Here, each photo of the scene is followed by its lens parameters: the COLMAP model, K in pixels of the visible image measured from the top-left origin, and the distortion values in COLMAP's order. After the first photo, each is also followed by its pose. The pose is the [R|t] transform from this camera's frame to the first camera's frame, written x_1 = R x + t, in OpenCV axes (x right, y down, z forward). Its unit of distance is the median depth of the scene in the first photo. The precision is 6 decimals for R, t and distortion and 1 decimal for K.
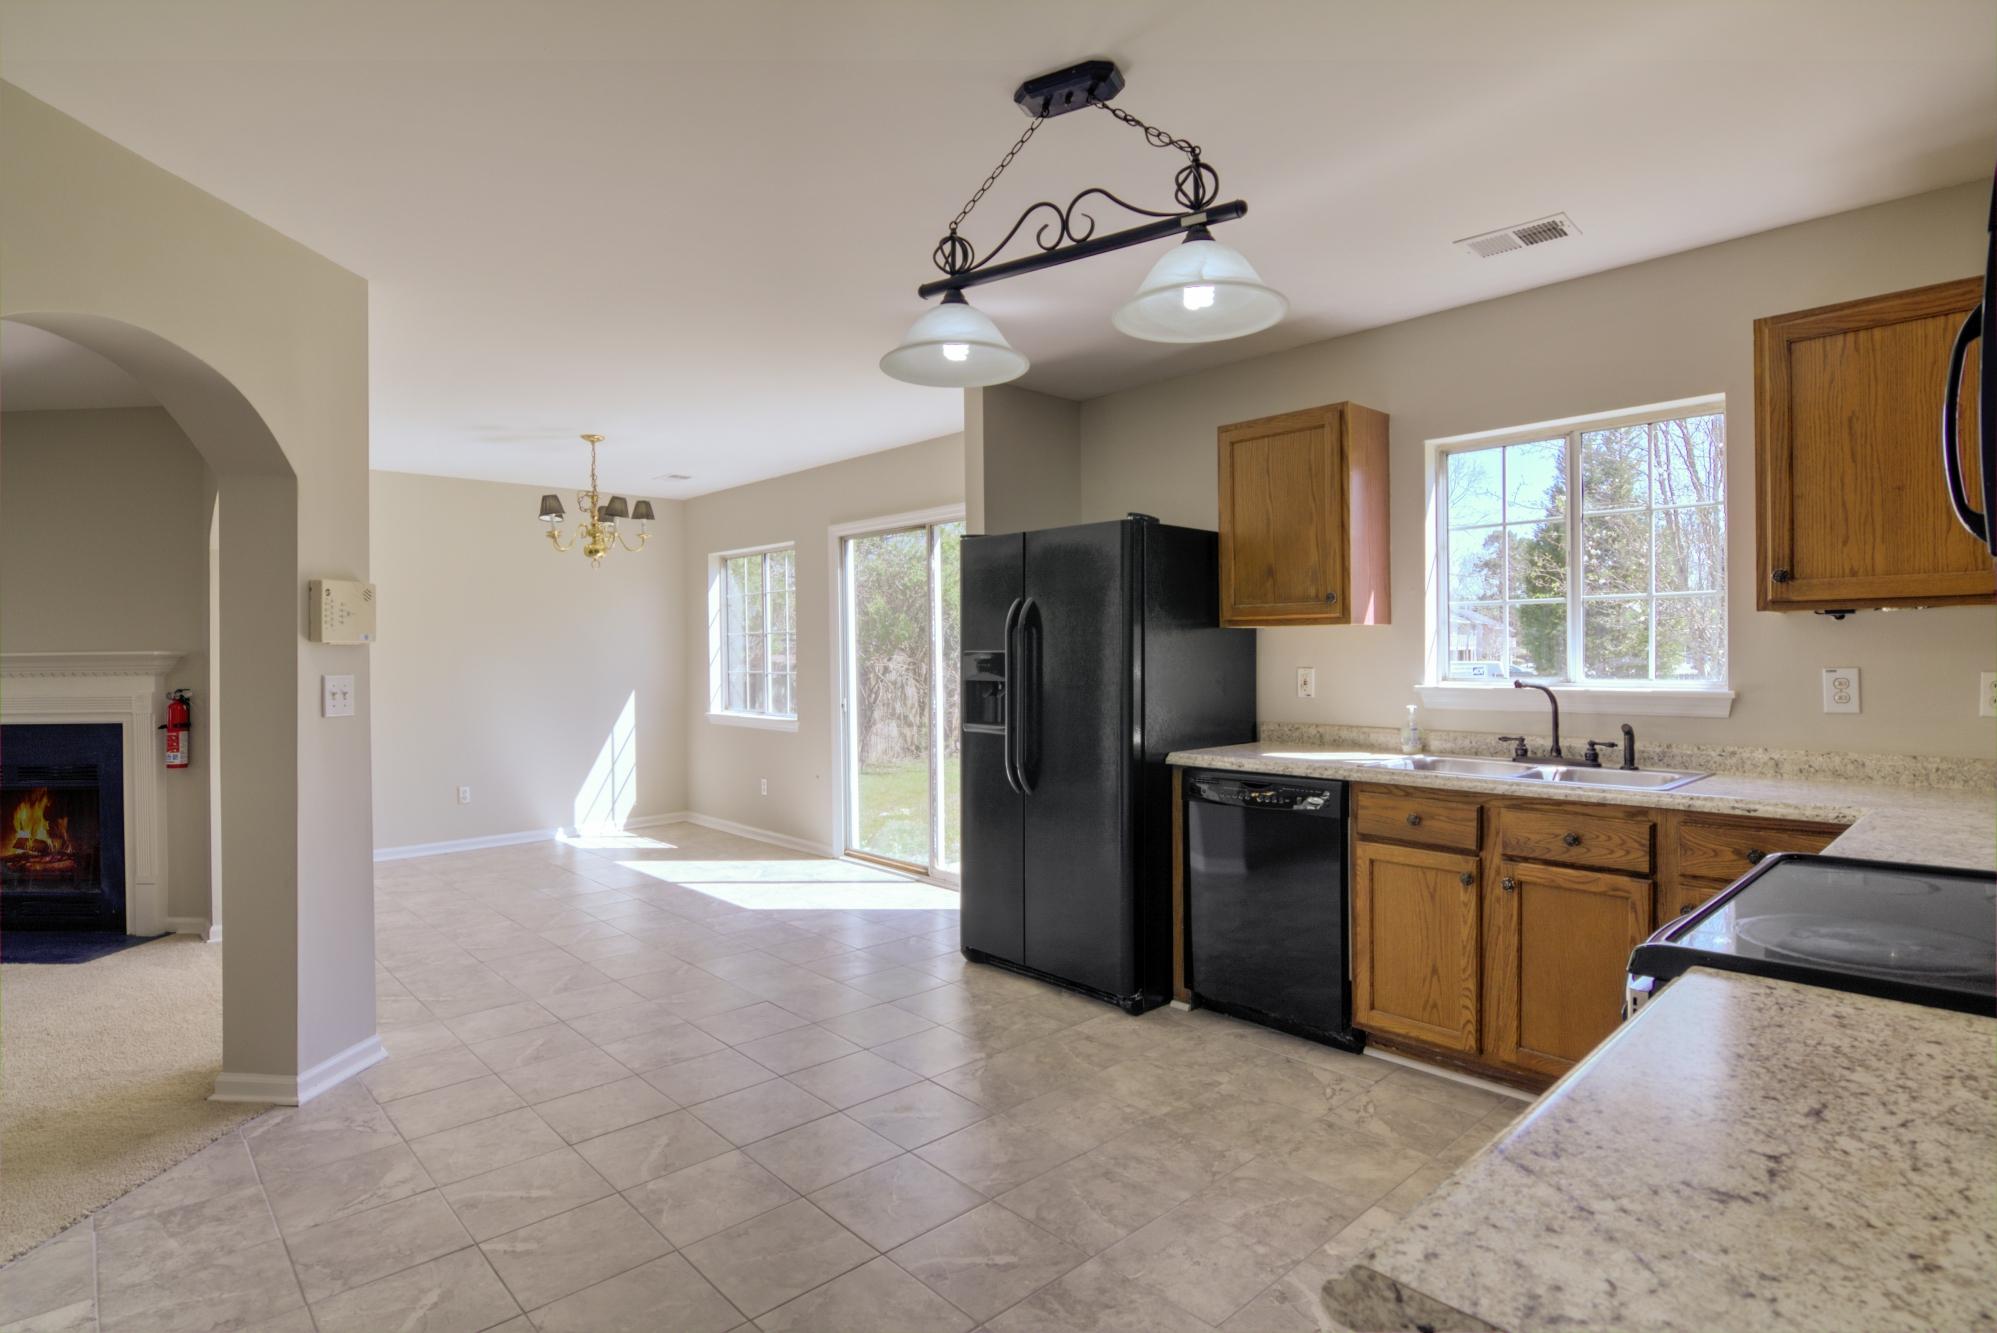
lens RADIAL K [[987.2, 0, 997.1], [0, 987.2, 650.6], [0, 0, 1]] dist [0.002476, -0.000359]
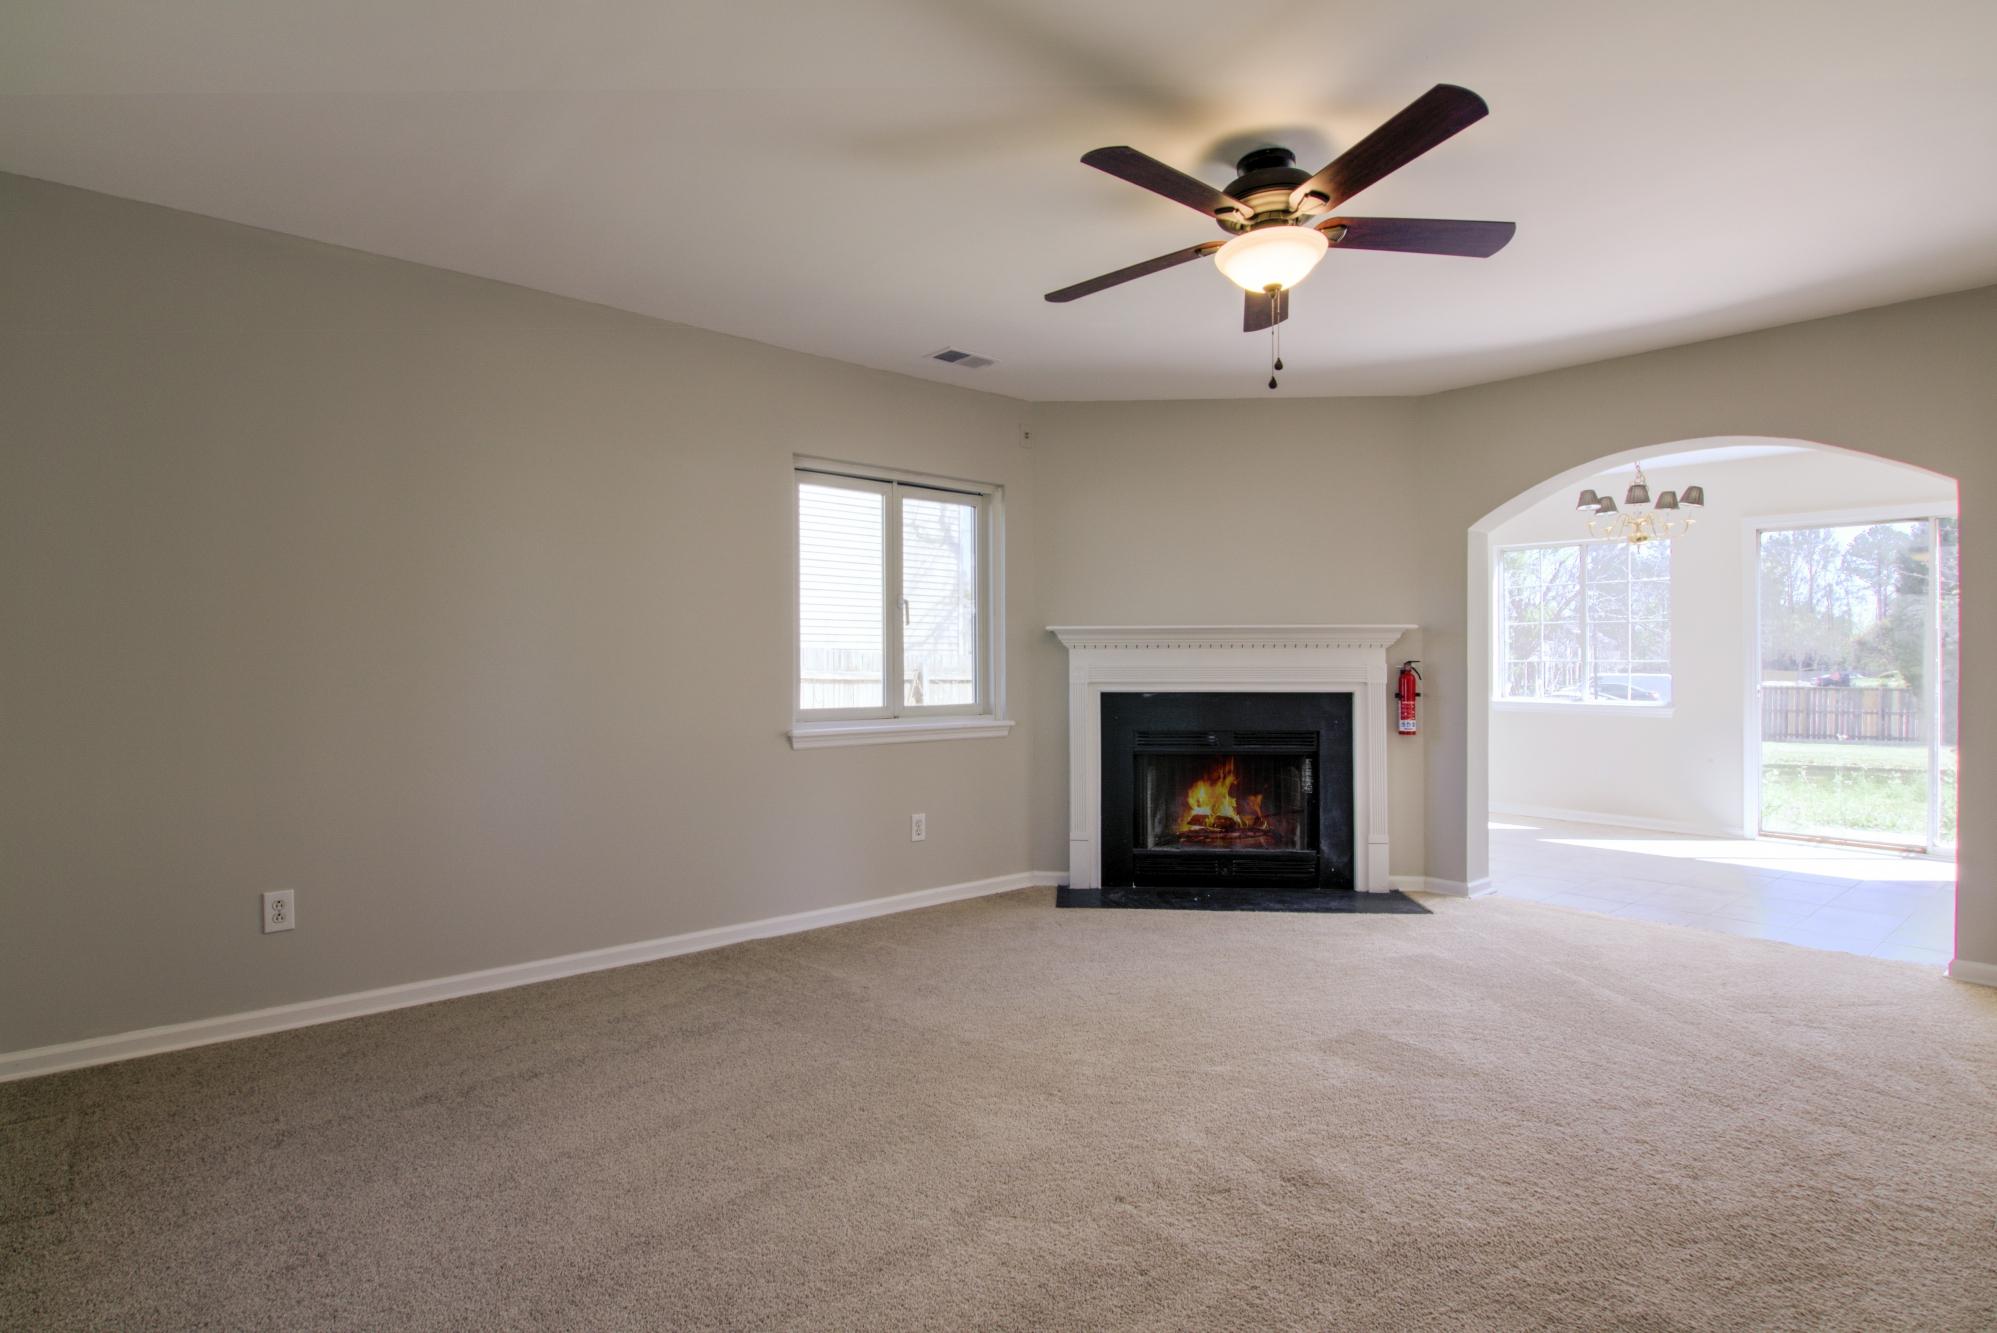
lens RADIAL K [[1038.4, 0, 1011.7], [0, 1038.4, 648.4], [0, 0, 1]] dist [0.004332, -0.000670]
pose [[0.999542, 0.010004, -0.028574, -1.707792], [-0.010298, 0.999896, -0.010136, 0.057133], [0.028470, 0.010426, 0.999540, -0.182372]]
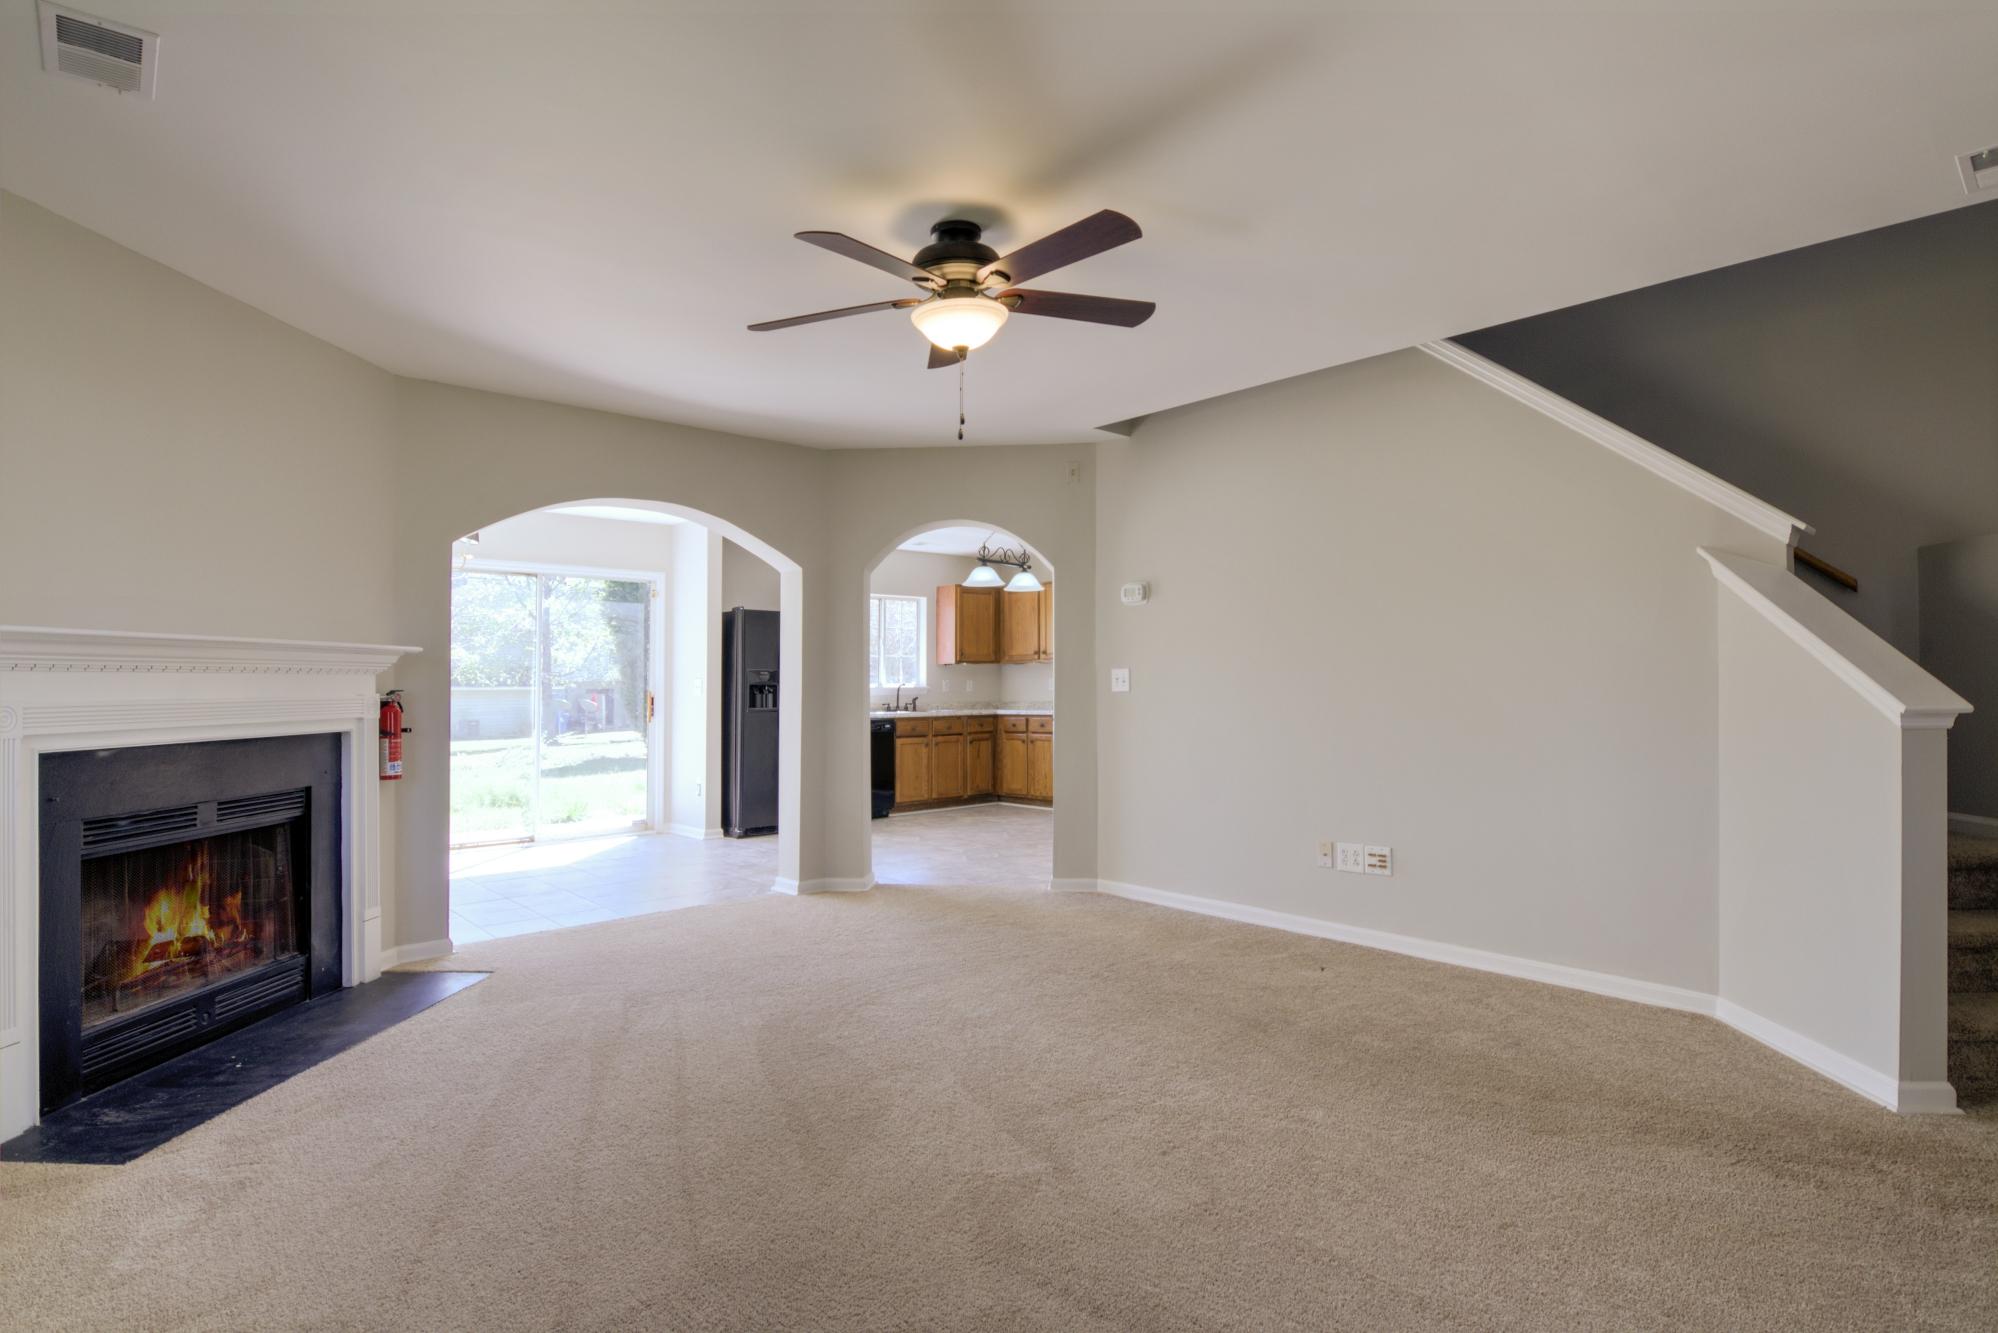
lens RADIAL K [[987.7, 0, 997.6], [0, 987.7, 650.6], [0, 0, 1]] dist [0.002476, -0.000359]
pose [[0.029525, 0.042862, 0.998645, -2.373389], [0.001936, 0.999076, -0.042938, 0.058980], [-0.999562, 0.003201, 0.029414, 0.602871]]
